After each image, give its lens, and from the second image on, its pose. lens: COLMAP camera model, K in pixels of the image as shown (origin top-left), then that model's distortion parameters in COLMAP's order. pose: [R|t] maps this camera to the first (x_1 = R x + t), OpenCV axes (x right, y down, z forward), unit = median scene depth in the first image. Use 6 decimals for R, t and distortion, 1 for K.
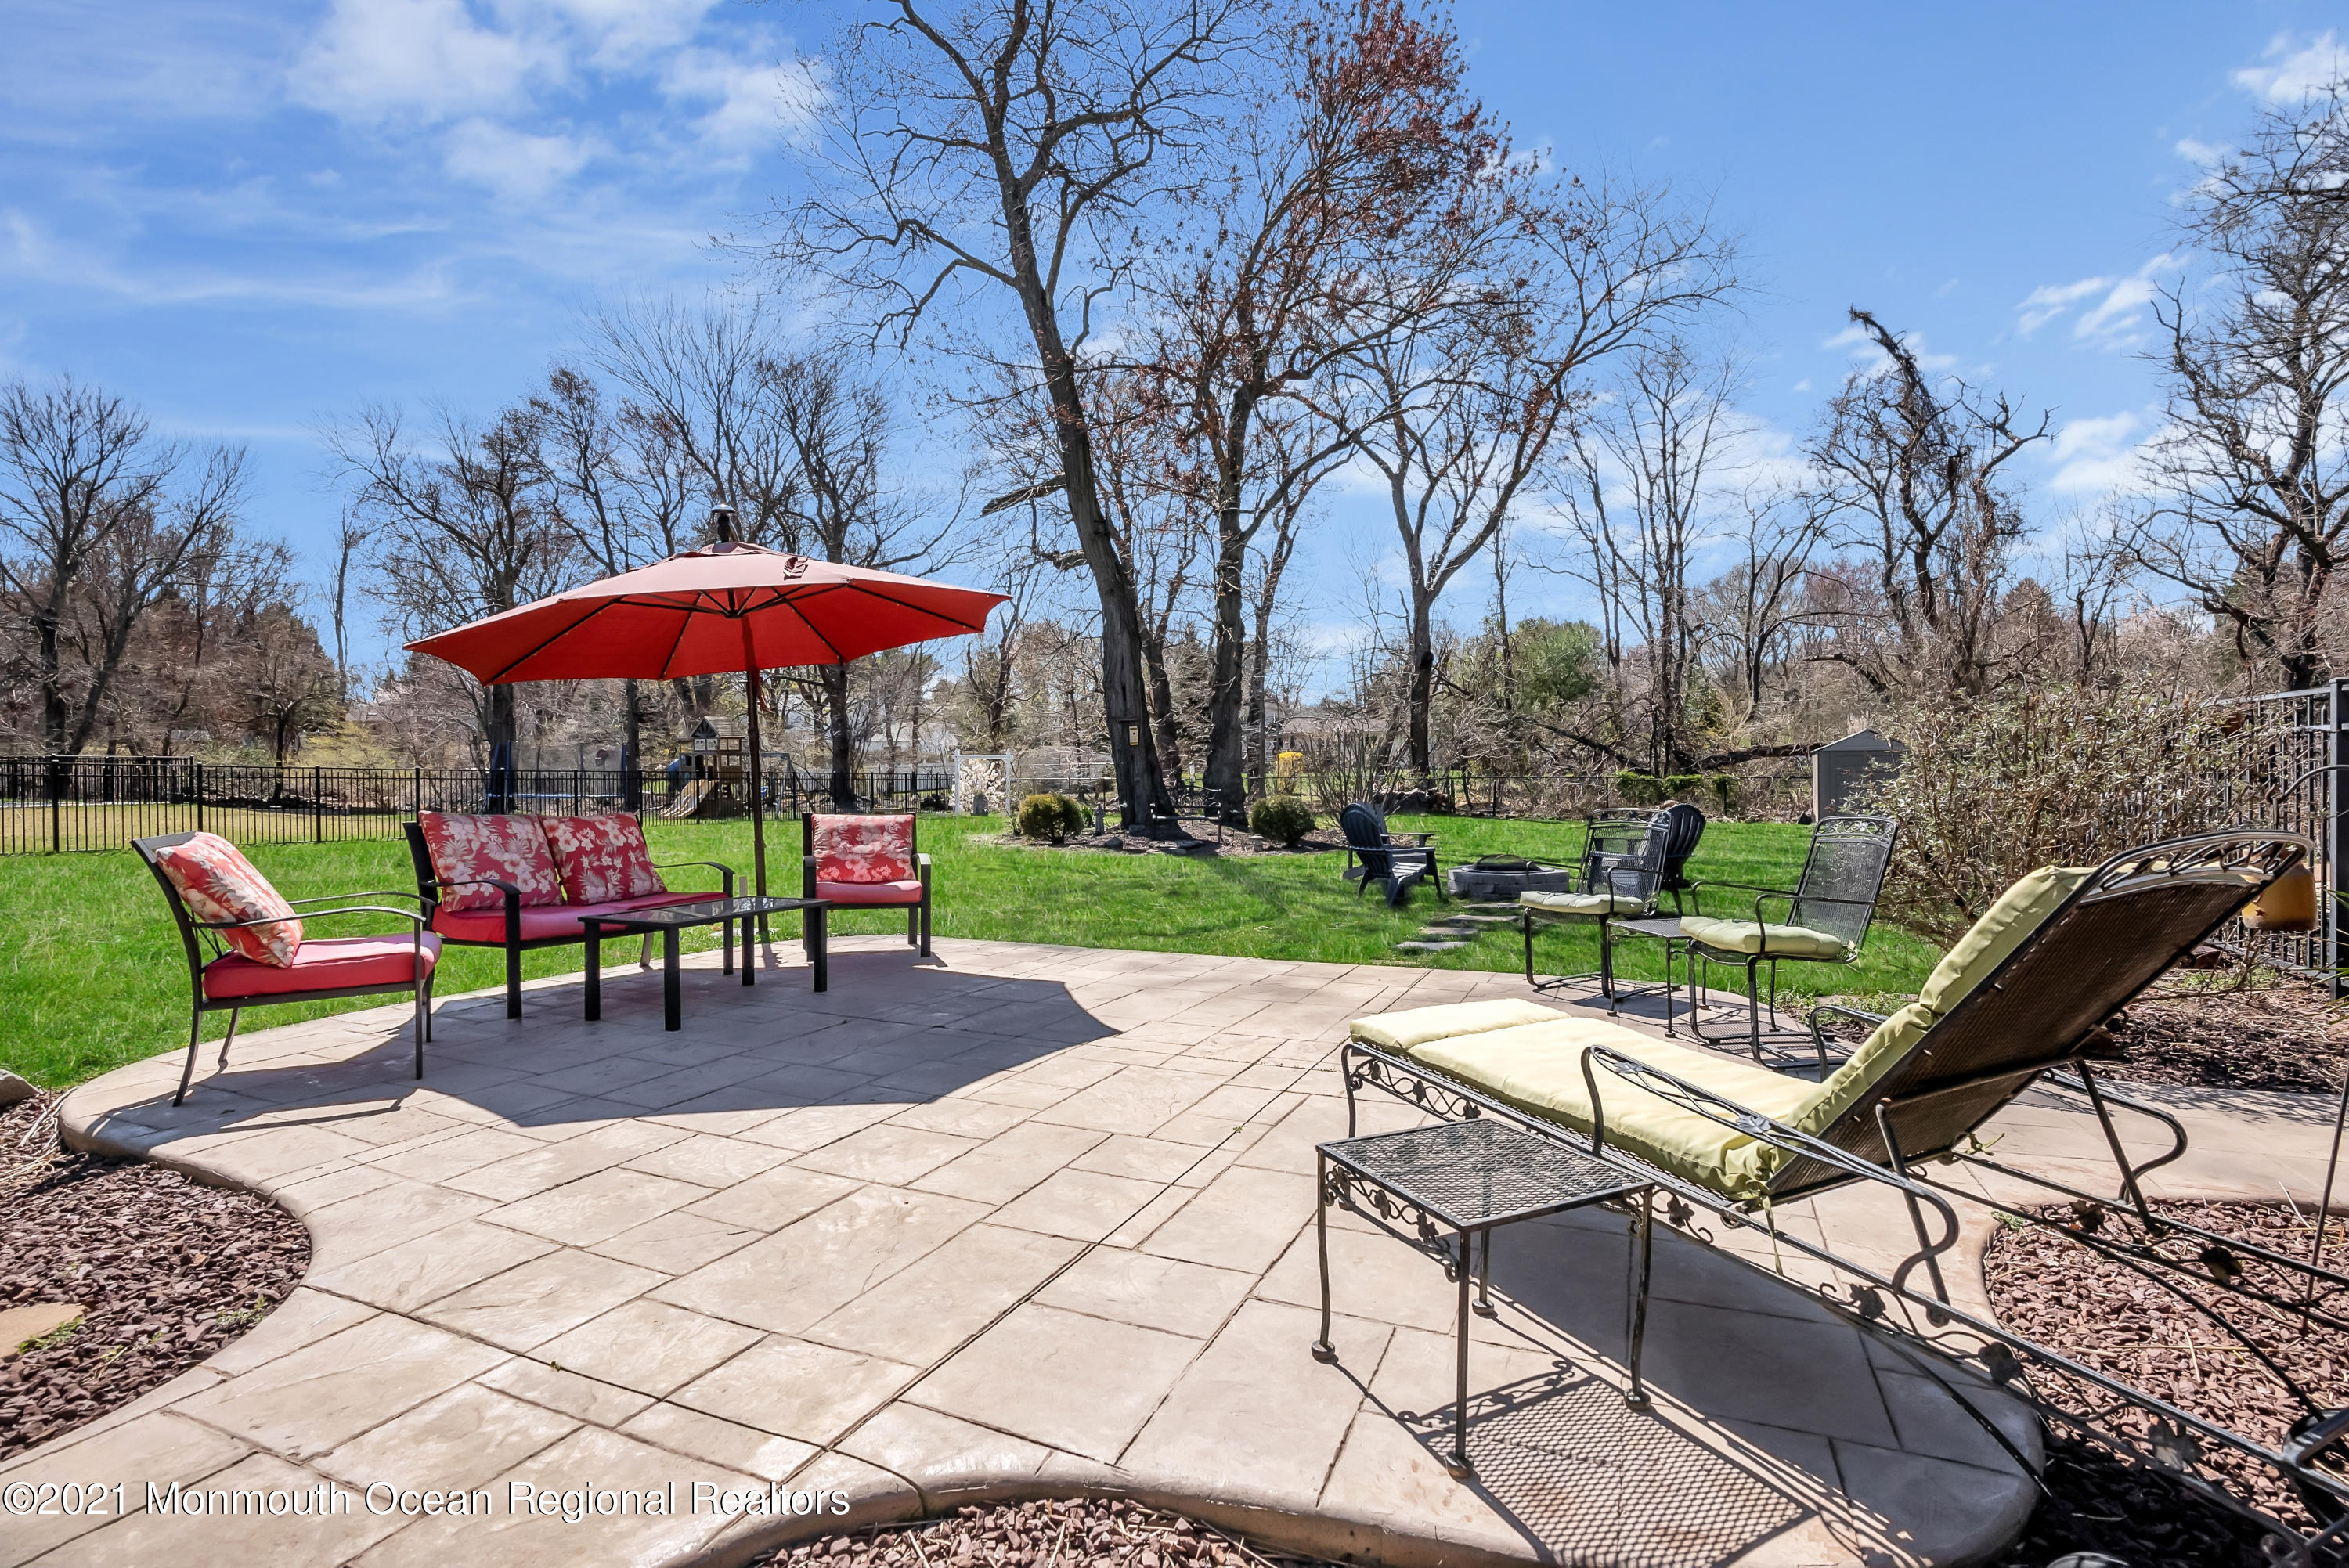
lens RADIAL K [[1081.5, 0, 1174.5], [0, 1081.5, 784.0], [0, 0, 1]] dist [-0.068593, 0.024280]
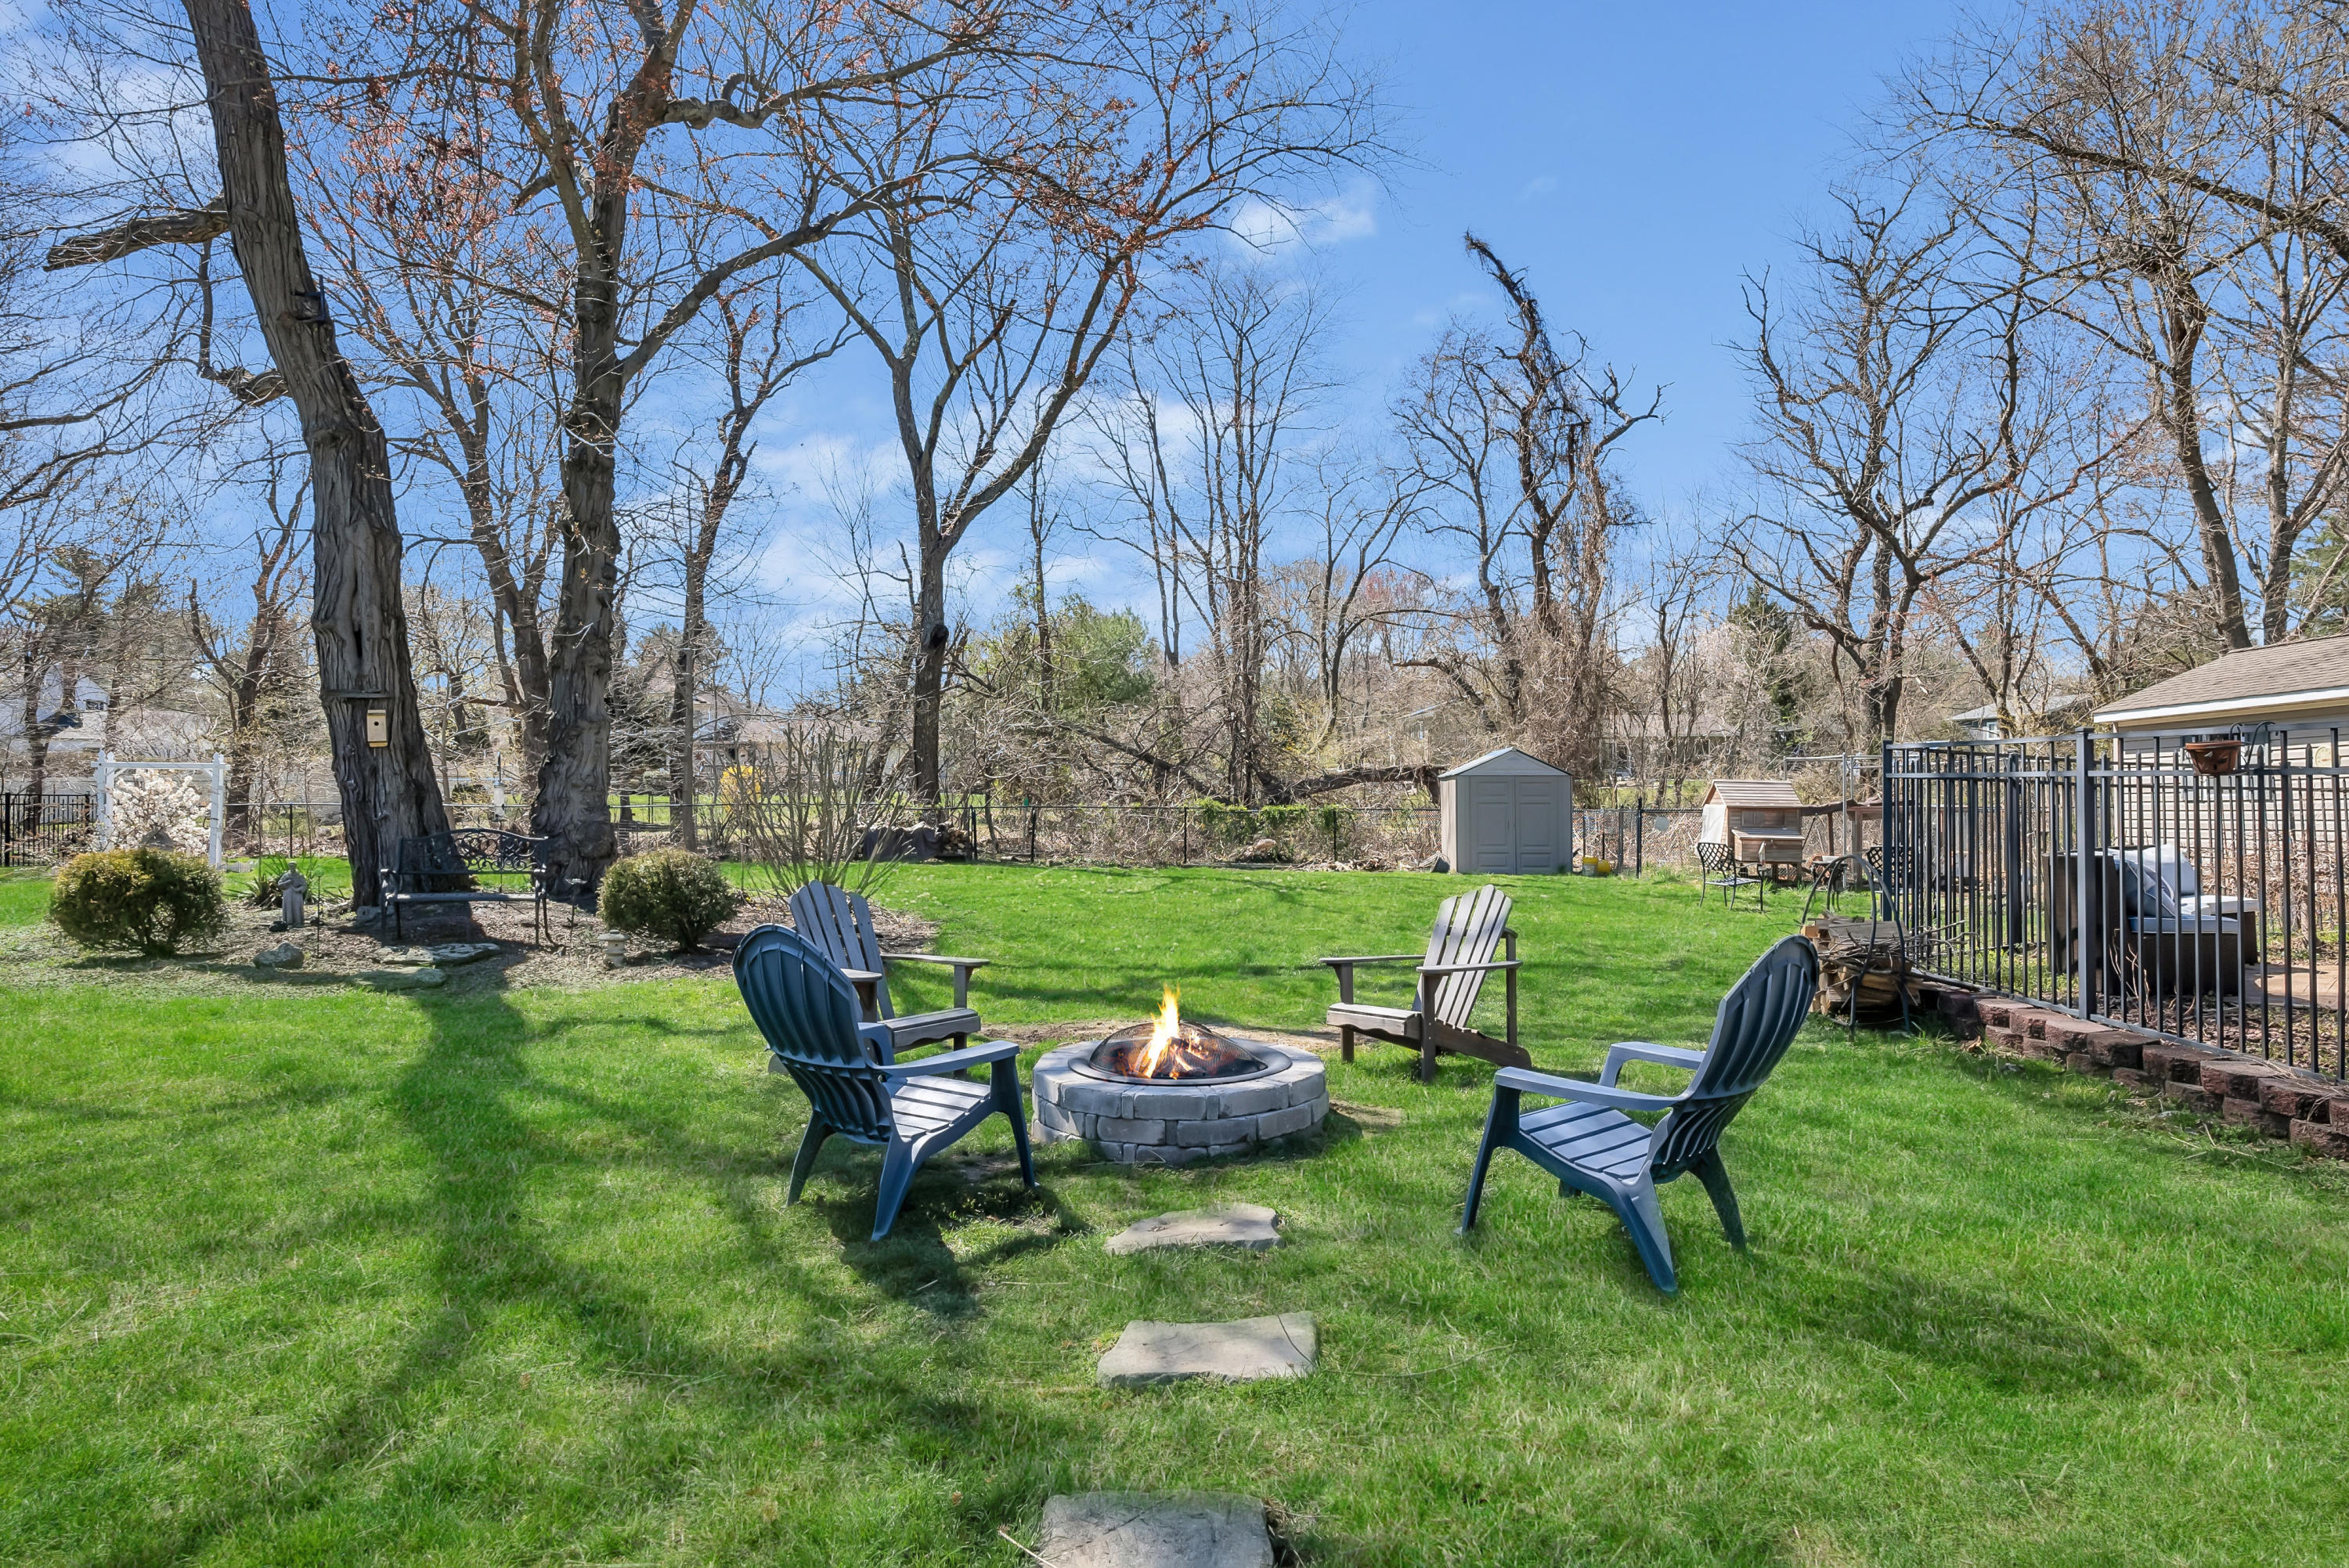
lens RADIAL K [[1305.4, 0, 1174.5], [0, 1305.4, 784.0], [0, 0, 1]] dist [-0.066831, 0.053836]
pose [[0.913930, 0.012038, 0.405694, 0.034428], [-0.004756, 0.999809, -0.018952, -0.005189], [-0.405845, 0.015392, 0.913812, 0.174621]]
